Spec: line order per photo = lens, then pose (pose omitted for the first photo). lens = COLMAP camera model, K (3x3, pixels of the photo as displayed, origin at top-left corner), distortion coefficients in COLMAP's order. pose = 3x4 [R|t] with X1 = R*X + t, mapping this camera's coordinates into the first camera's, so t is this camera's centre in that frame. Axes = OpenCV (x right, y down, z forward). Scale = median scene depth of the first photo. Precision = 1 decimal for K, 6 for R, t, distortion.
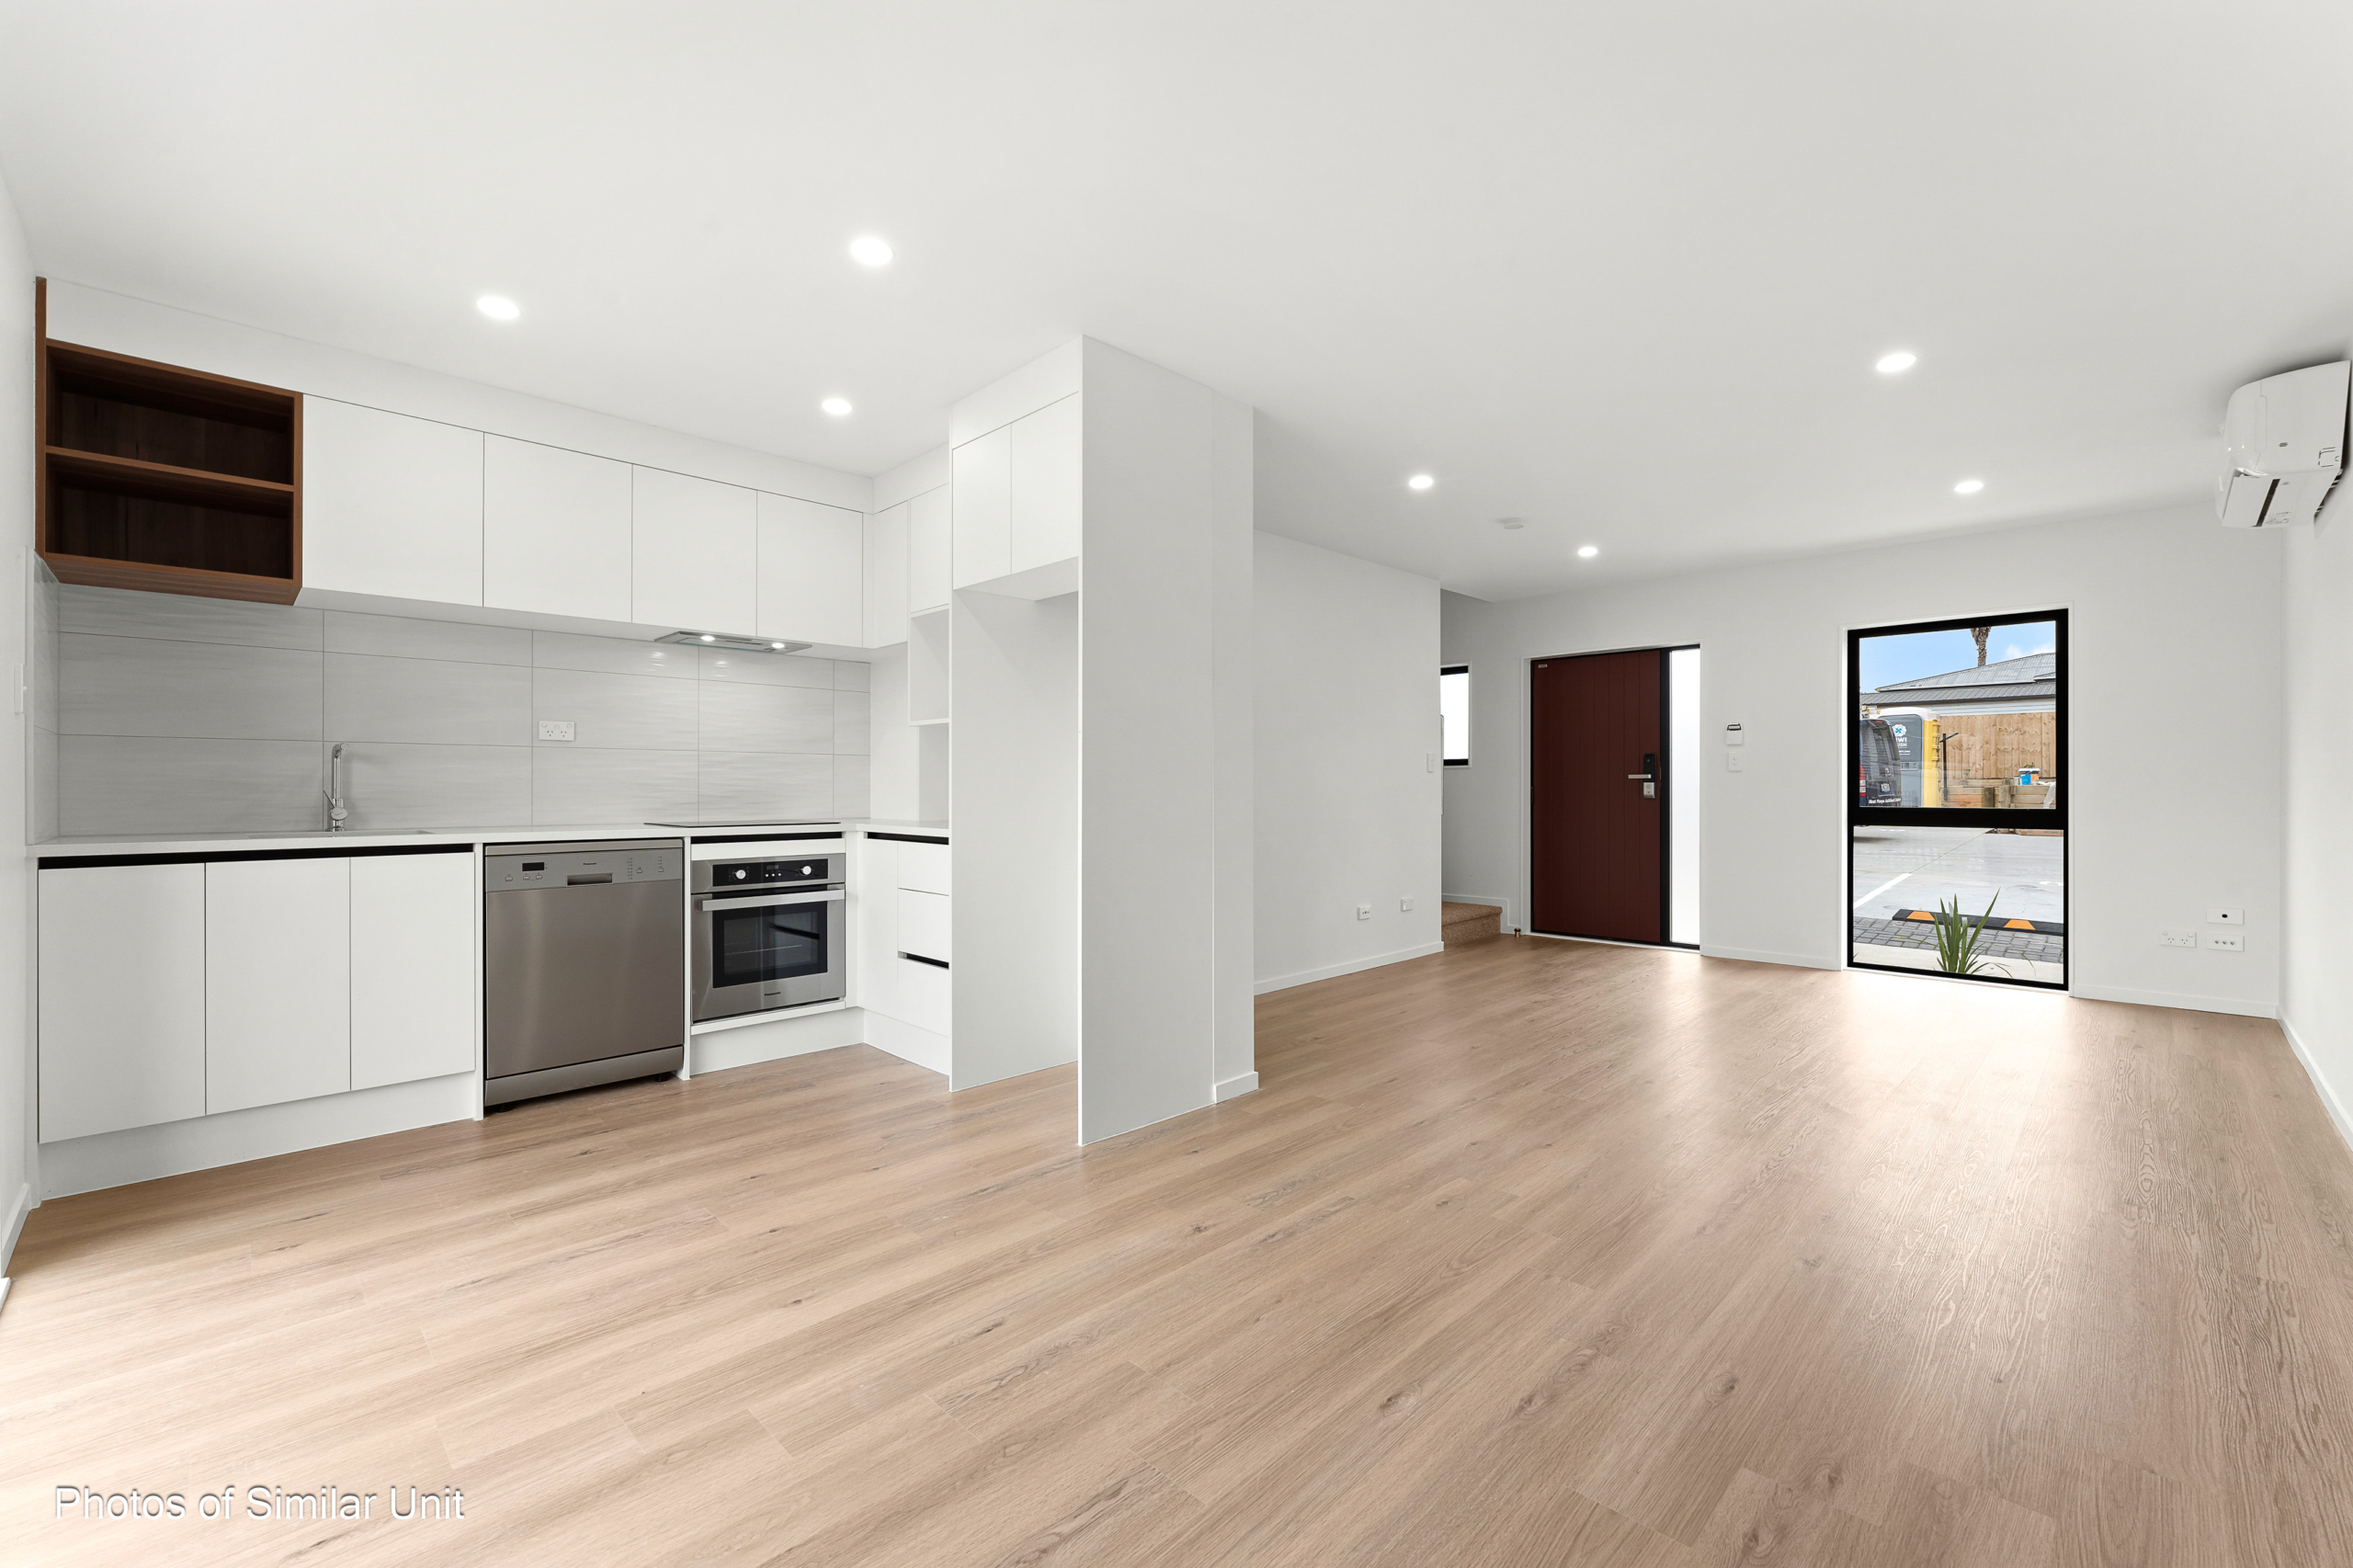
lens RADIAL K [[968.9, 0, 1176.5], [0, 968.9, 784.0], [0, 0, 1]] dist [-0.001210, 0.000930]
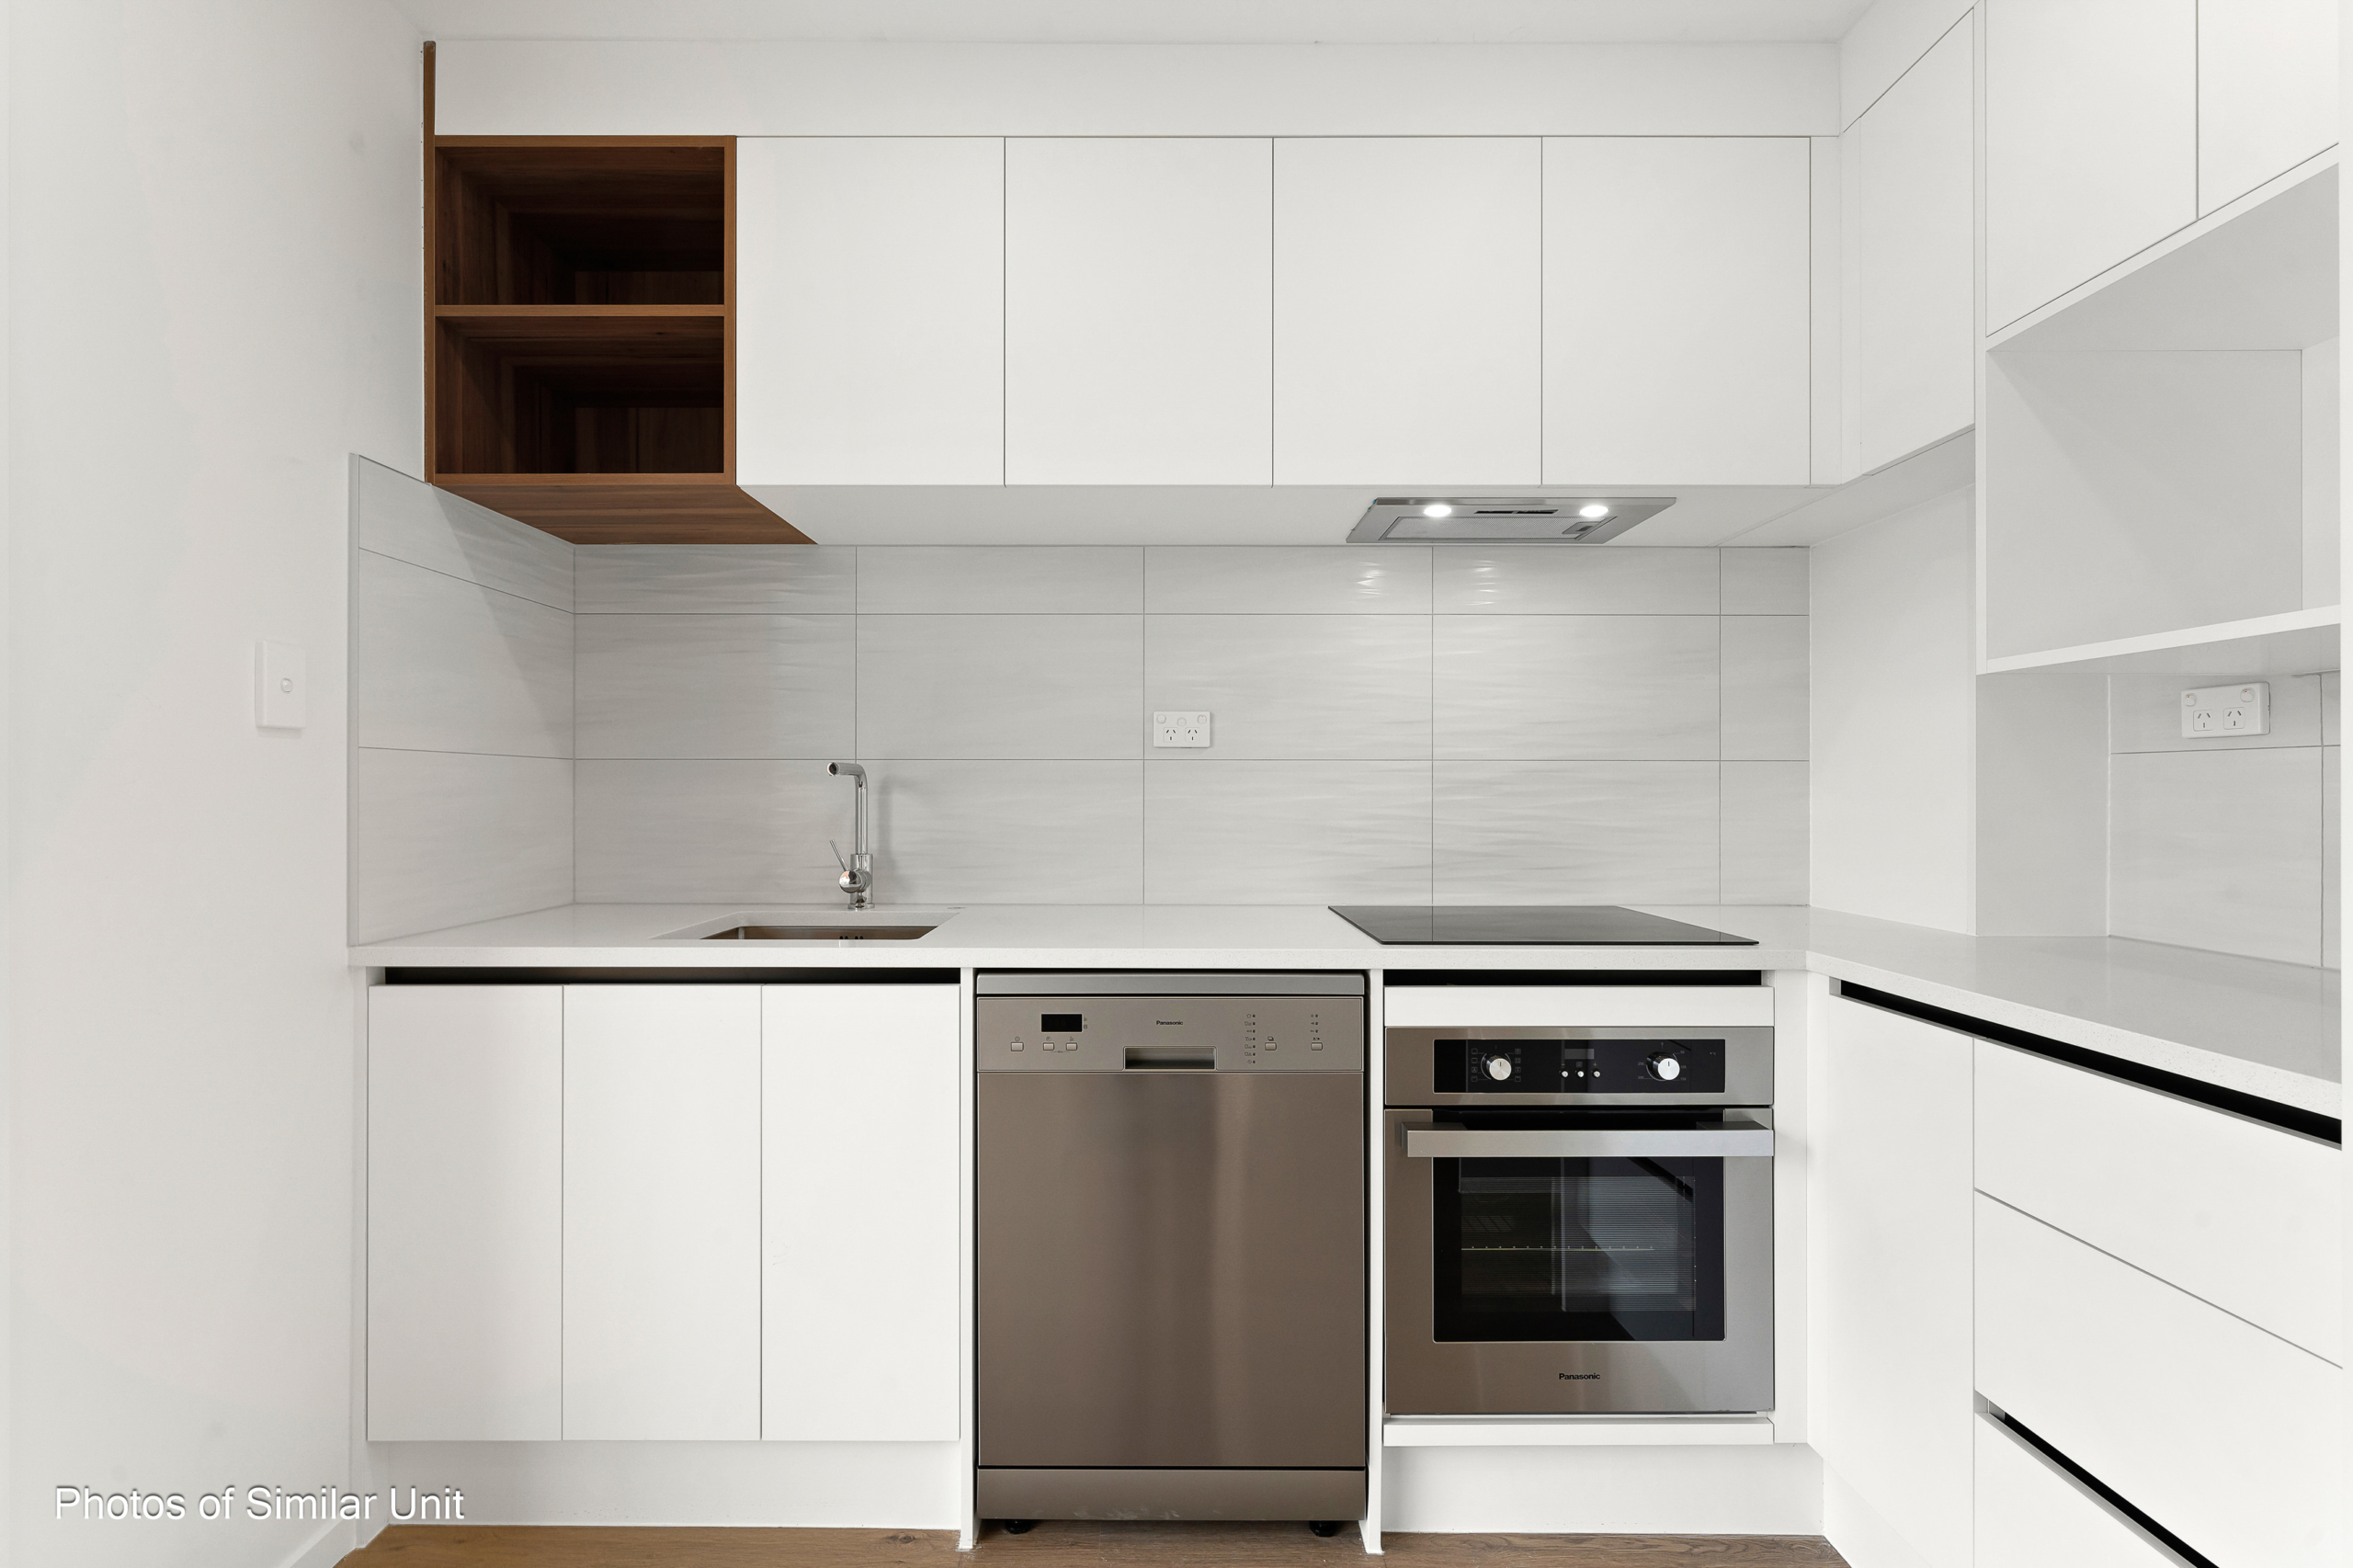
lens RADIAL K [[1044.3, 0, 1176.5], [0, 1044.3, 784.0], [0, 0, 1]] dist [-0.004017, -0.000183]
pose [[0.710126, -0.003443, -0.704066, -0.249312], [0.001334, 0.999993, -0.003544, -0.023904], [0.704073, 0.001578, 0.710126, 0.620962]]
